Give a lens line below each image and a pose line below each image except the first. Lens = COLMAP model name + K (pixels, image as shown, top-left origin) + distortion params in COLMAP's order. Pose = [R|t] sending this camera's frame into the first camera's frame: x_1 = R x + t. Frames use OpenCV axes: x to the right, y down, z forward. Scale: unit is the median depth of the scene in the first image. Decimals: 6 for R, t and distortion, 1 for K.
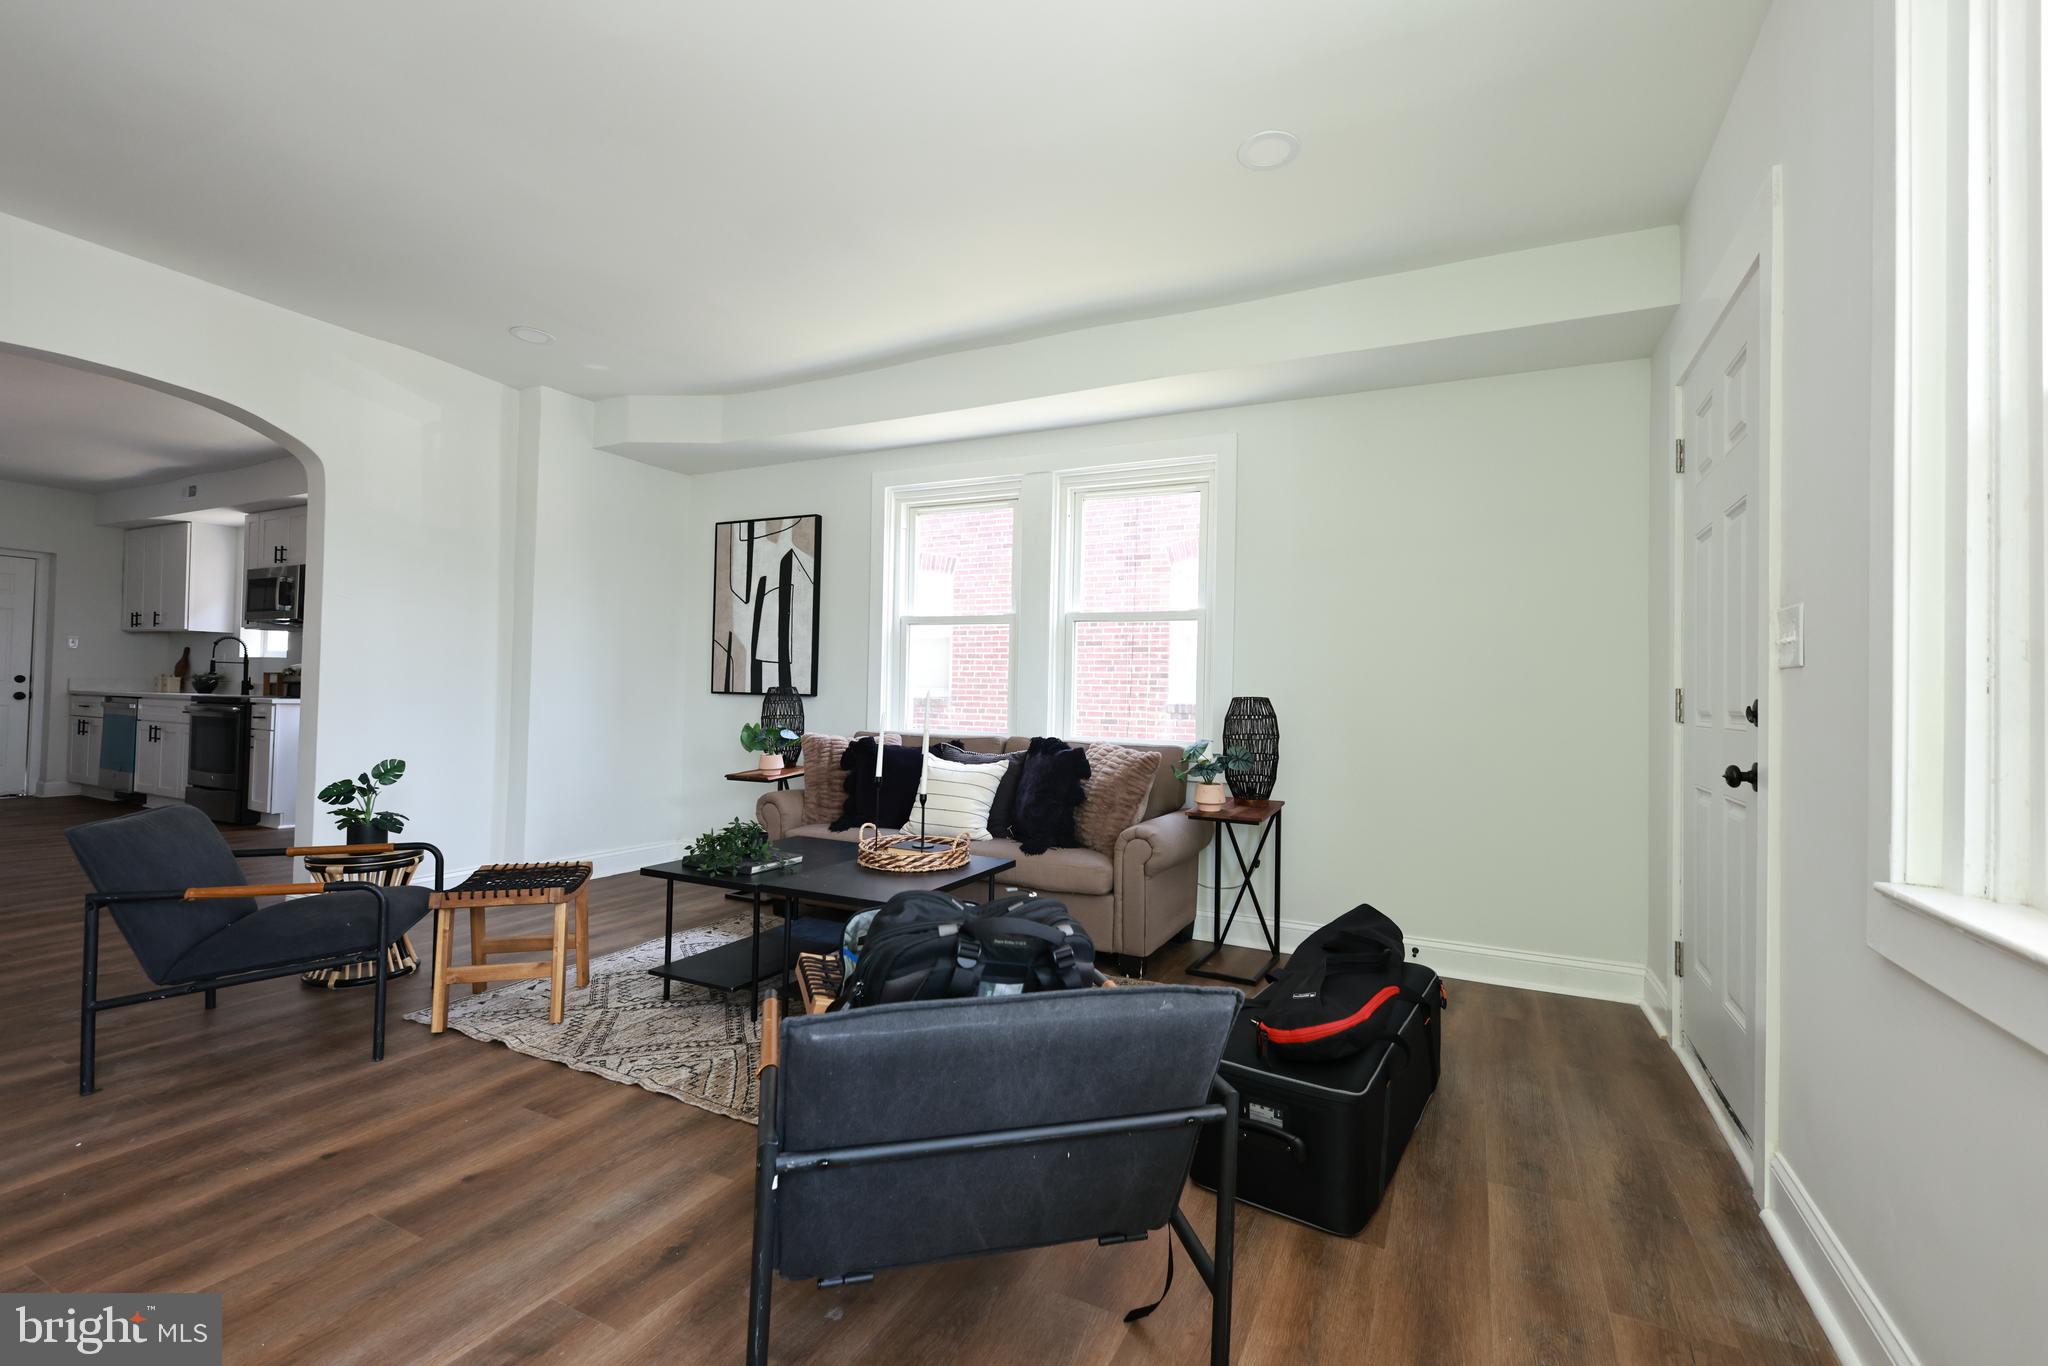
lens RADIAL K [[883.9, 0, 1025.7], [0, 883.9, 679.2], [0, 0, 1]] dist [0.003644, -0.000560]
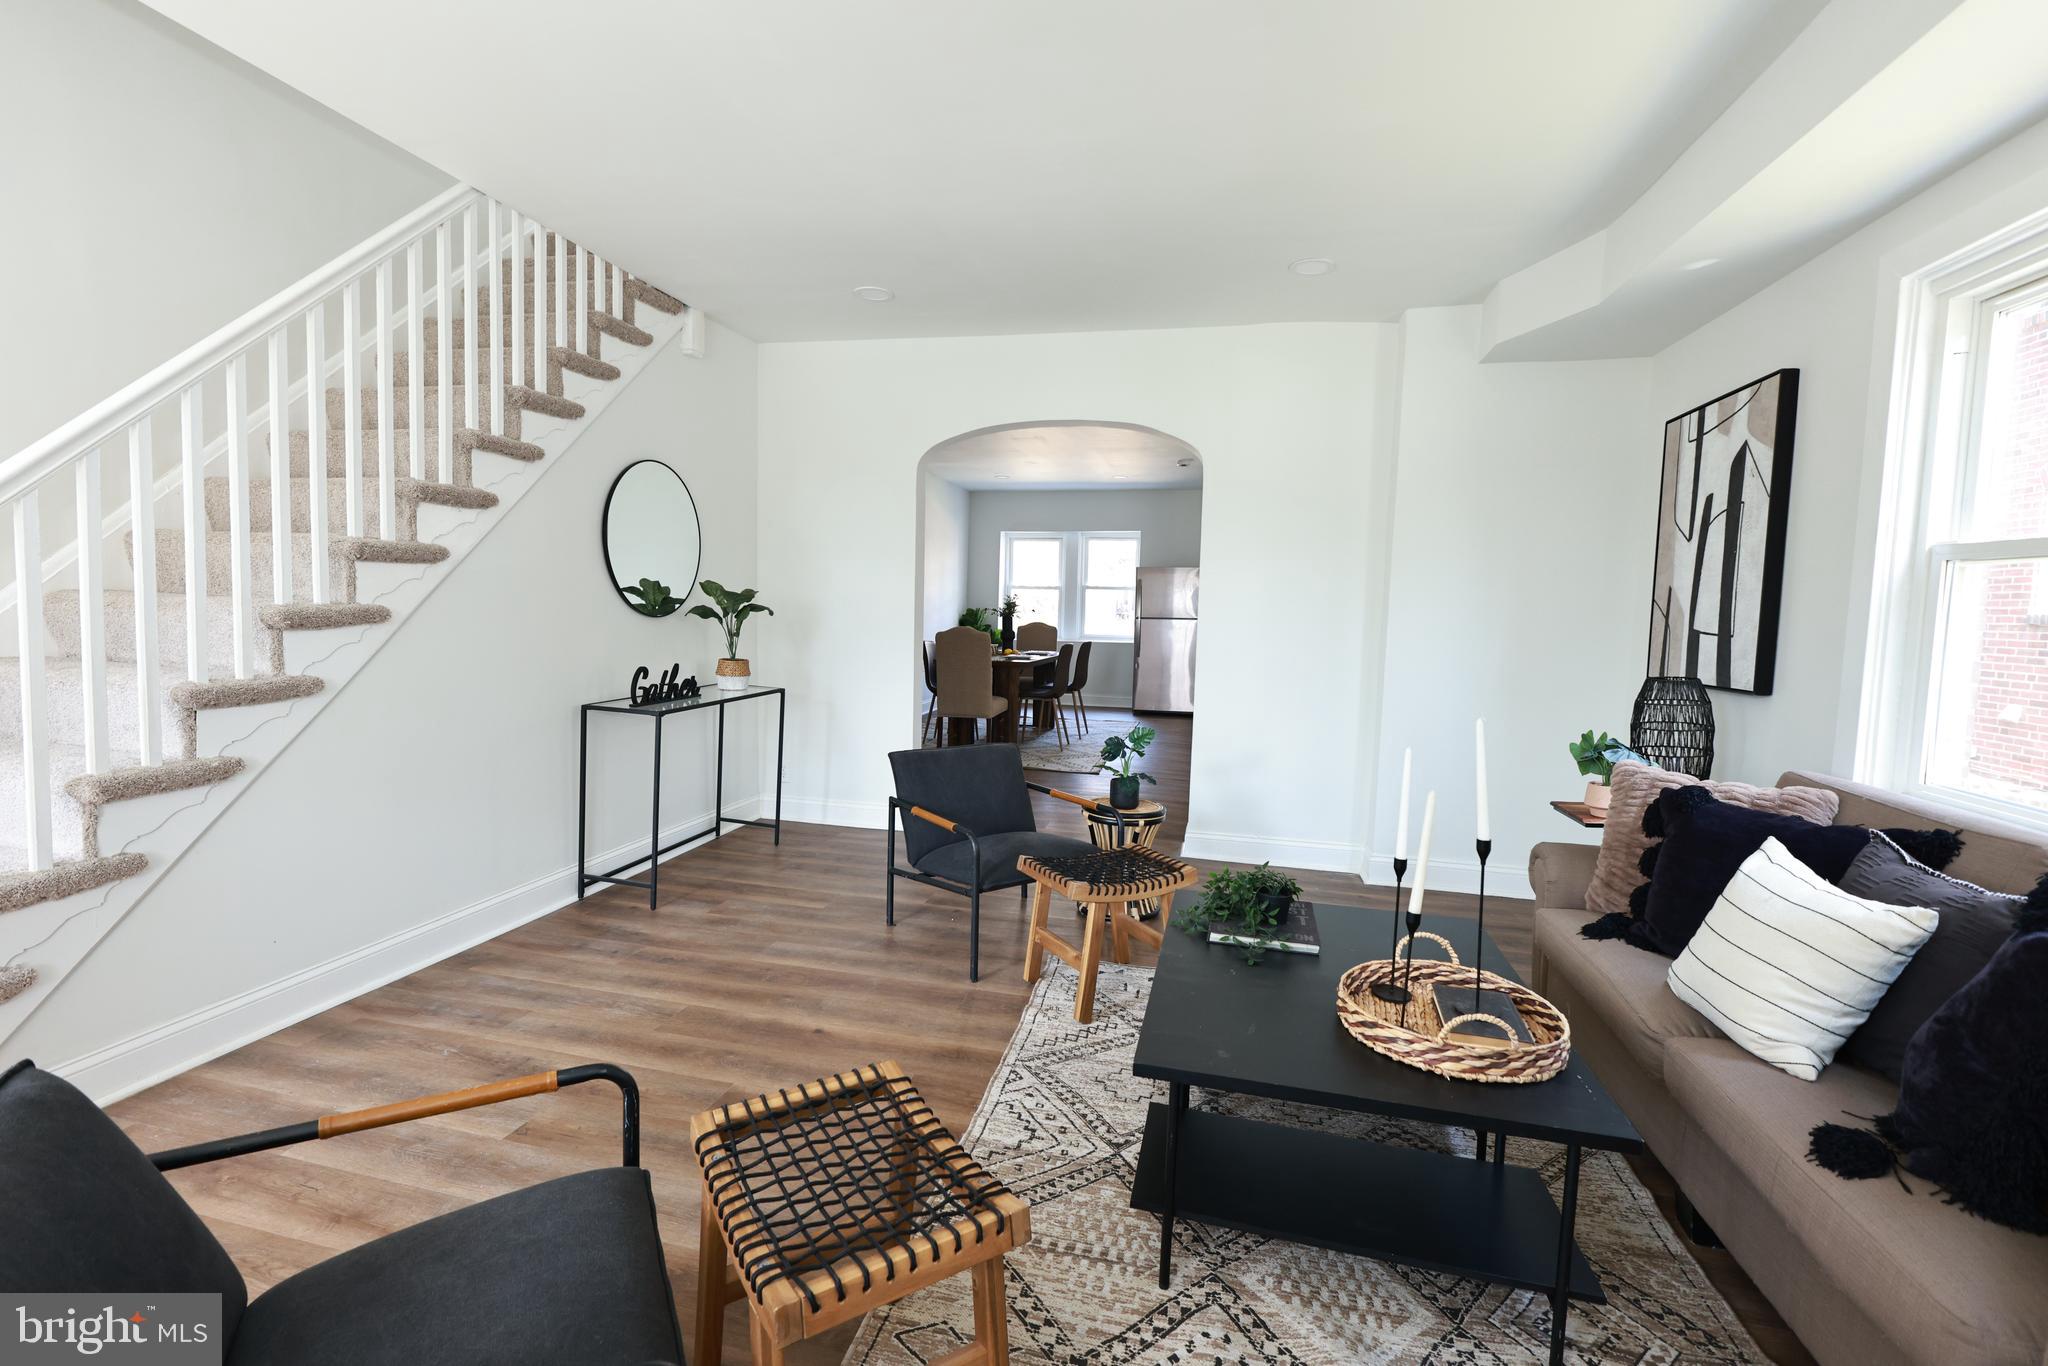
lens RADIAL K [[883.9, 0, 1025.7], [0, 883.9, 679.2], [0, 0, 1]] dist [0.003644, -0.000560]
pose [[0.230078, 0.067369, -0.970838, 0.223835], [-0.004511, 0.997664, 0.068162, -0.030663], [0.973162, -0.011303, 0.229844, 0.435577]]
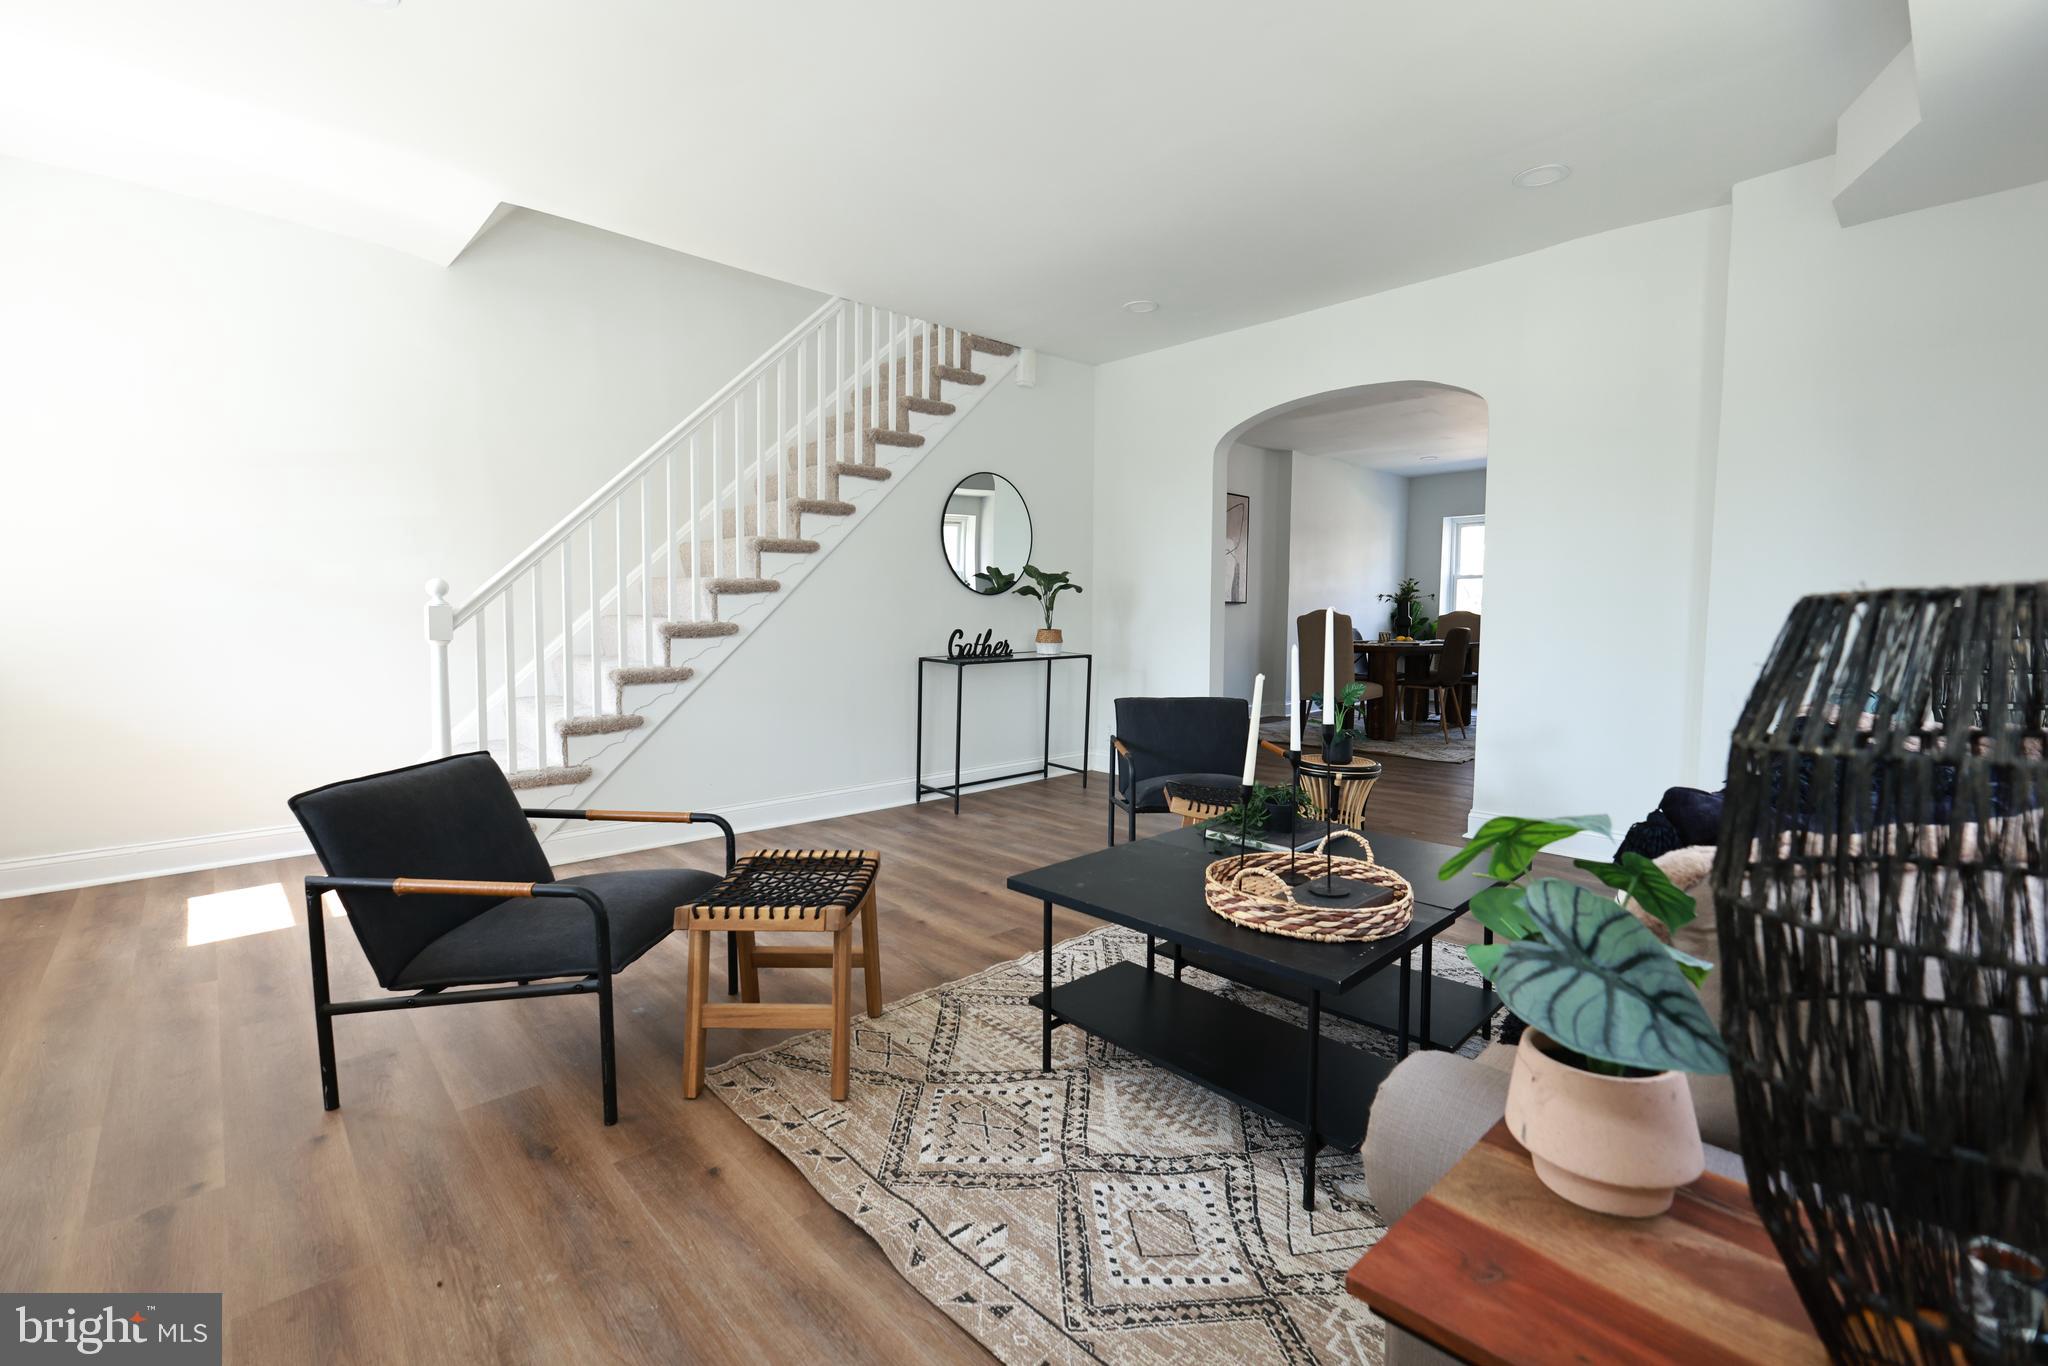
lens RADIAL K [[883.9, 0, 1025.7], [0, 883.9, 679.2], [0, 0, 1]] dist [0.003644, -0.000560]
pose [[-0.344075, 0.049190, -0.937653, 0.322735], [0.005453, 0.998715, 0.050392, 0.020328], [0.938926, 0.012226, -0.343901, 0.714375]]
